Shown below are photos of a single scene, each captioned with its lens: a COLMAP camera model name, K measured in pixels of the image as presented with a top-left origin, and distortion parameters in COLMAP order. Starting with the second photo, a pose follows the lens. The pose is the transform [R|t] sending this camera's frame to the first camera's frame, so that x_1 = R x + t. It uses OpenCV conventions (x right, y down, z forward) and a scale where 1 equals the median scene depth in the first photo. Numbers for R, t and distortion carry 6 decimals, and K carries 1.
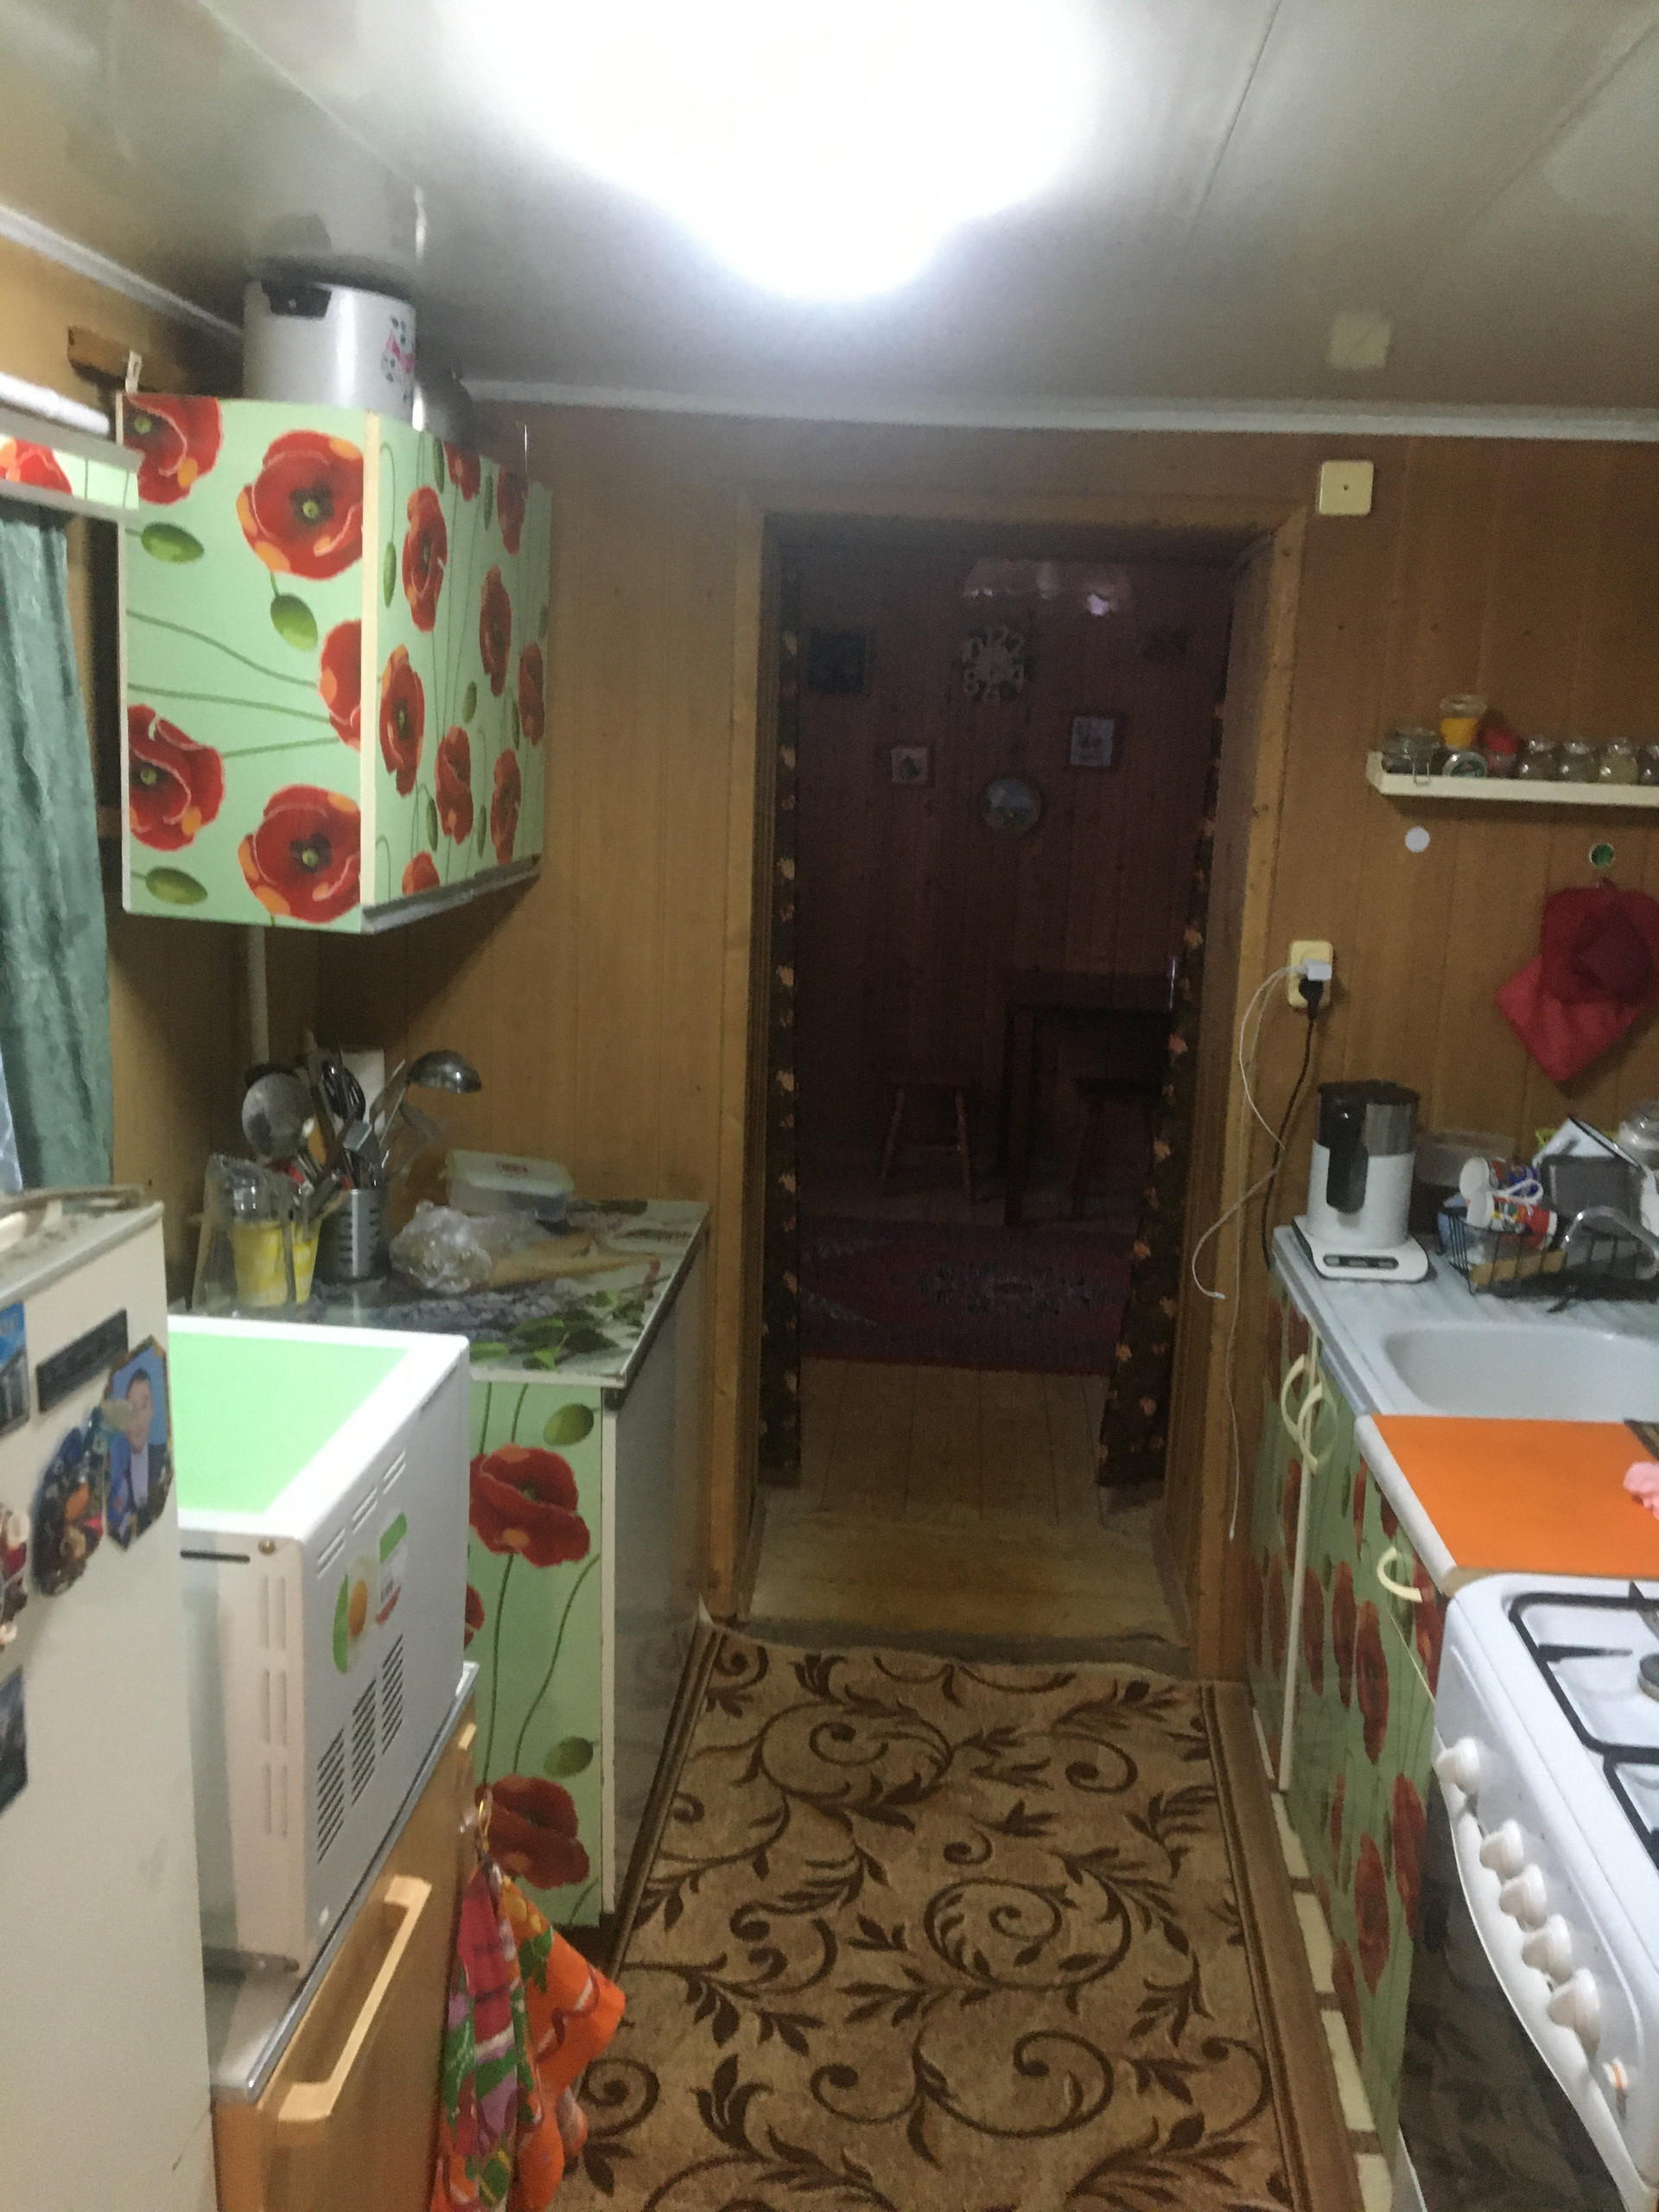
lens RADIAL K [[1857.6, 0, 834.3], [0, 1857.6, 1108.4], [0, 0, 1]] dist [0.064639, -0.060338]
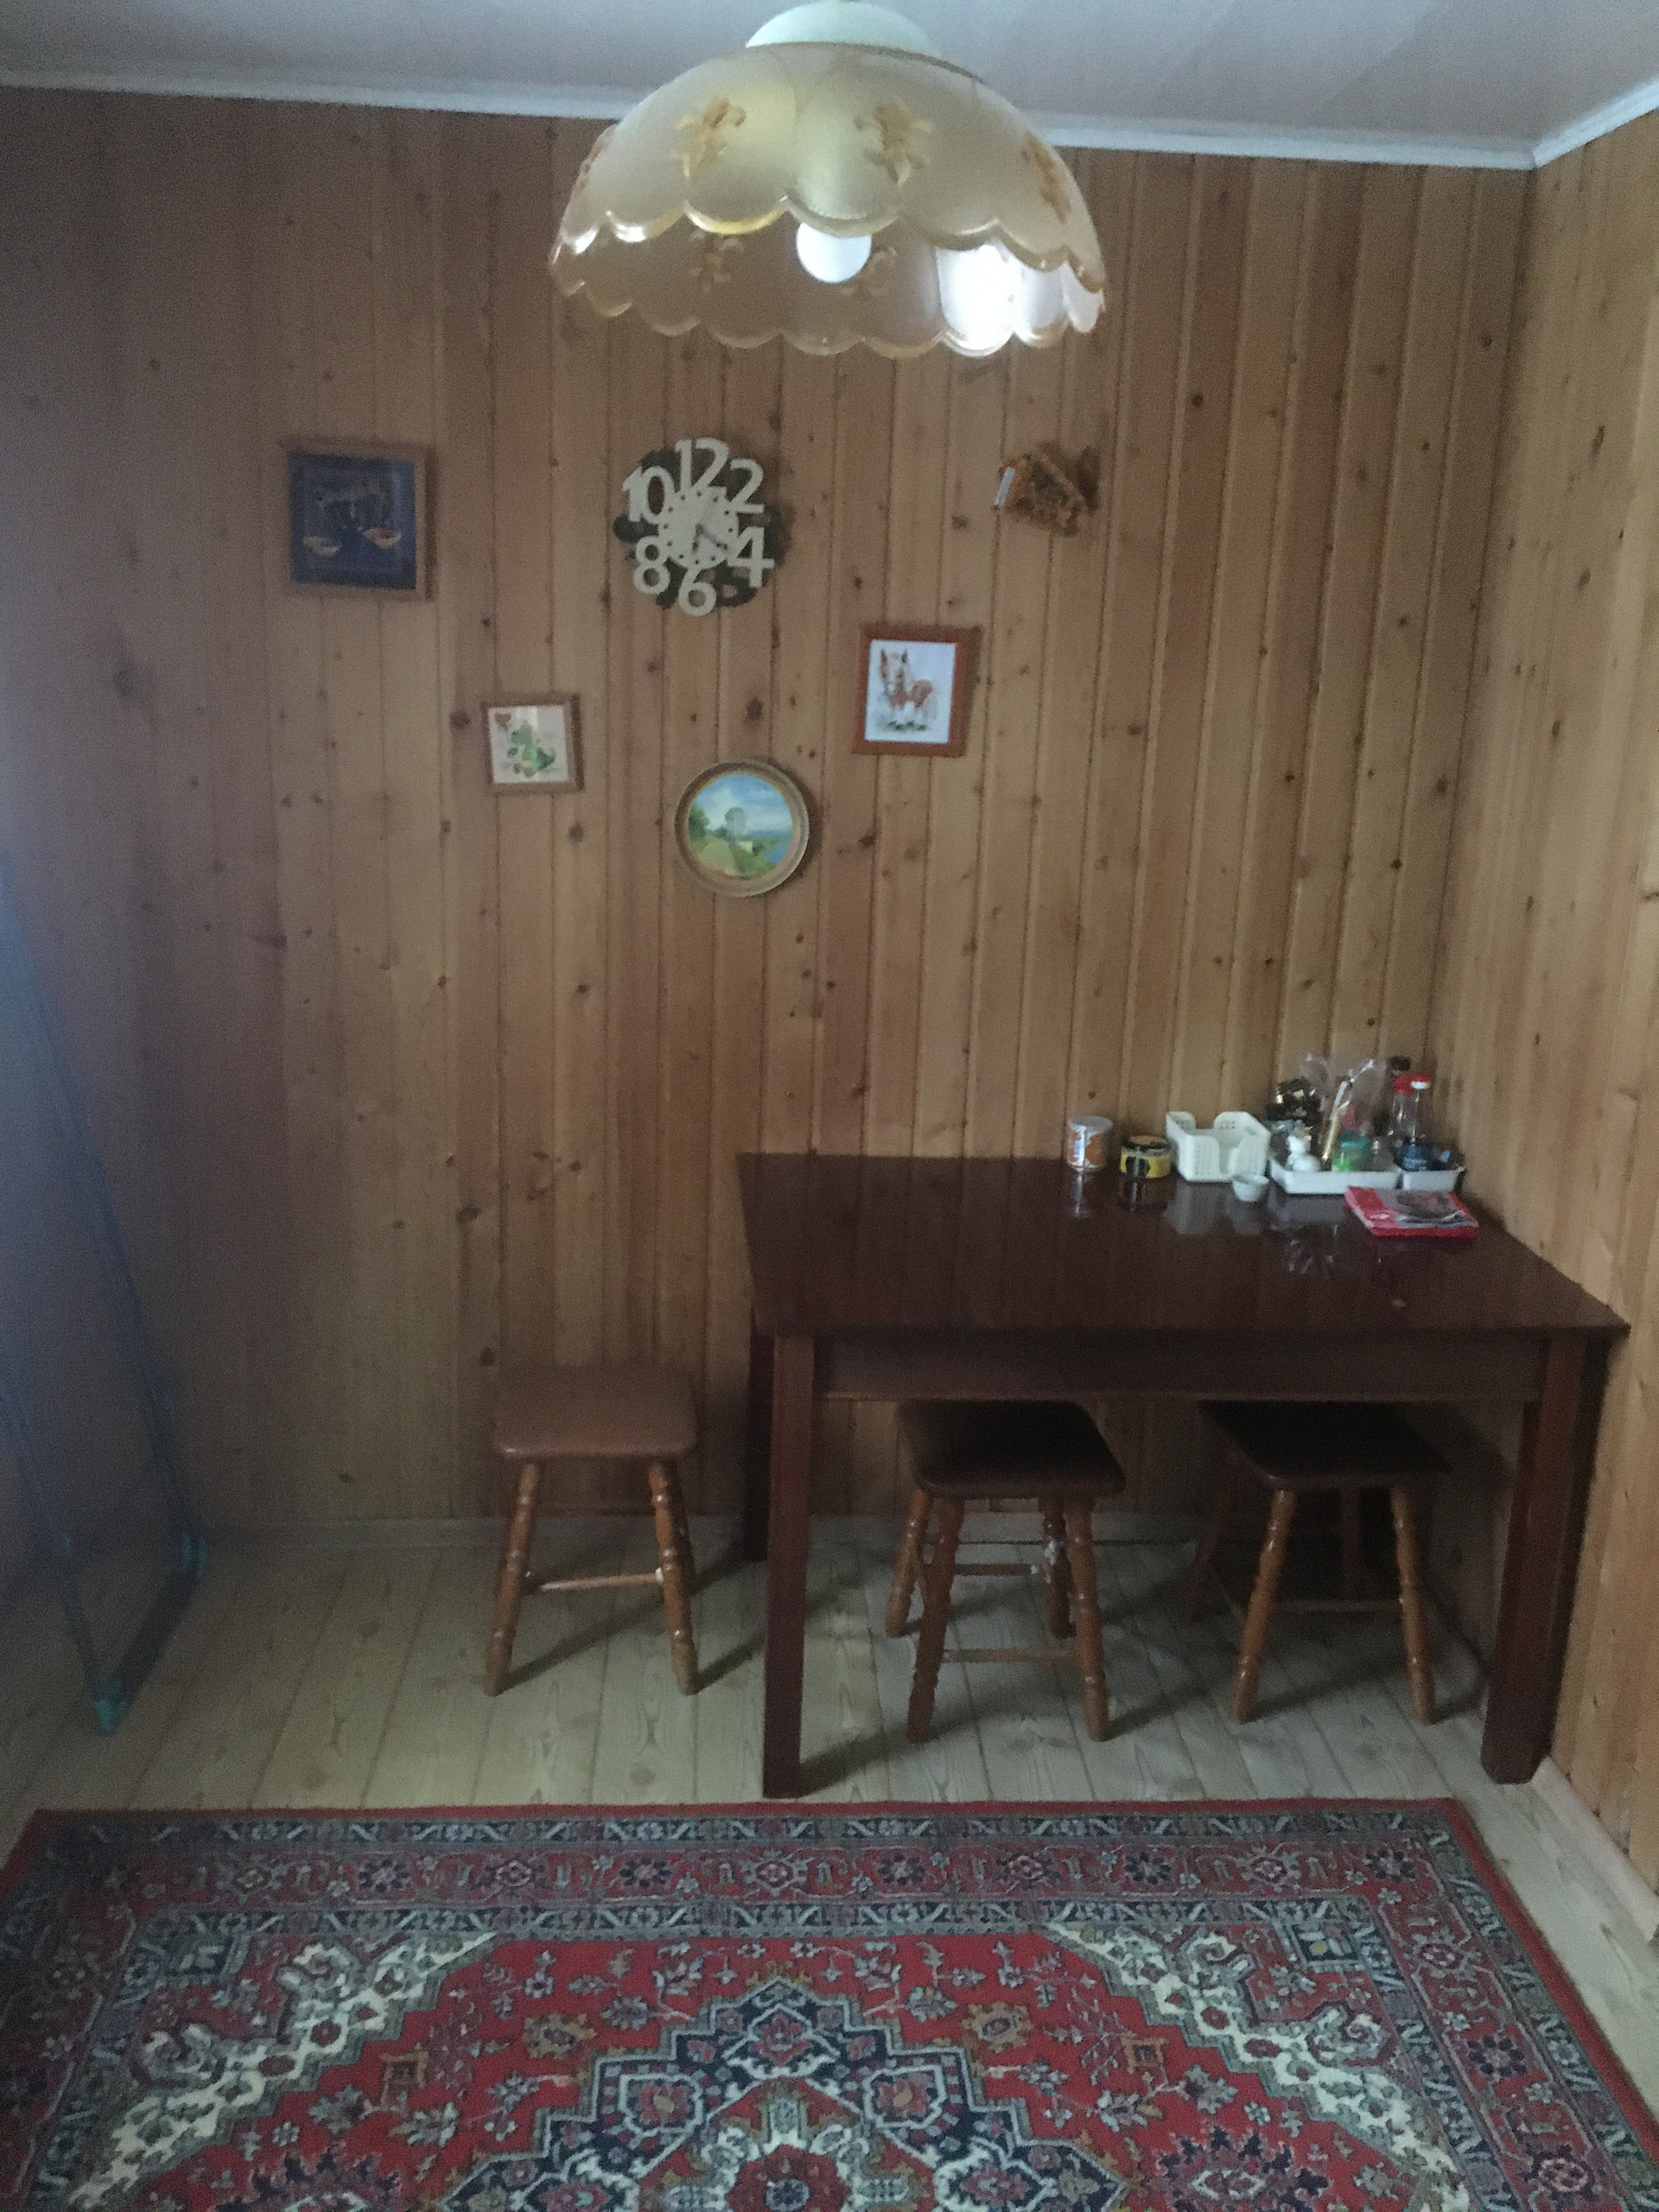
lens RADIAL K [[1857.6, 0, 829.8], [0, 1857.6, 1099.5], [0, 0, 1]] dist [0.064639, -0.060338]
pose [[0.991225, -0.037534, 0.126747, 0.053338], [0.031790, 0.998387, 0.047037, -0.116041], [-0.128308, -0.042595, 0.990819, 0.525896]]
